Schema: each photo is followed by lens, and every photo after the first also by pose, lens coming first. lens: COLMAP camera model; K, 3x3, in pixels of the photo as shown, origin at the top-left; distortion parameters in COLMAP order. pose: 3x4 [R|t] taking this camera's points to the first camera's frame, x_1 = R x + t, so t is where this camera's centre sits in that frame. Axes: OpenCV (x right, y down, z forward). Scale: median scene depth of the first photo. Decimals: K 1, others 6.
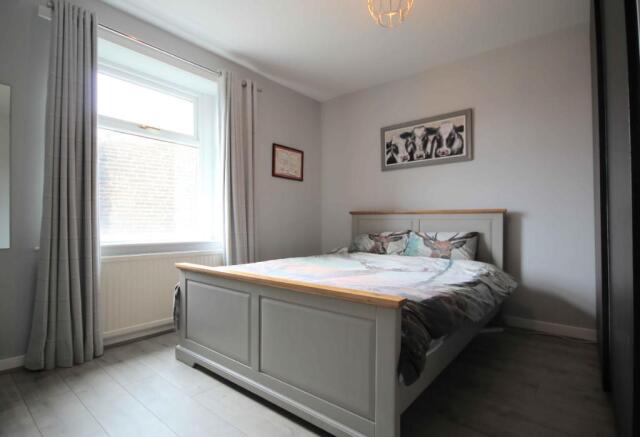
lens RADIAL K [[318.1, 0, 320.7], [0, 318.1, 217.7], [0, 0, 1]] dist [0.001153, 0.000285]
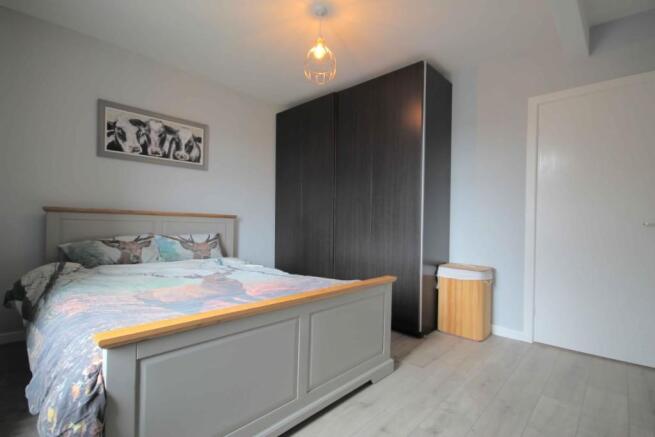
lens RADIAL K [[301.9, 0, 327.5], [0, 301.9, 222.3], [0, 0, 1]] dist [-0.011559, -0.000465]
pose [[0.075915, -0.000357, 0.997114, -0.535160], [-0.039261, 0.999223, 0.003347, -0.014325], [-0.996341, -0.039402, 0.075842, 0.443096]]
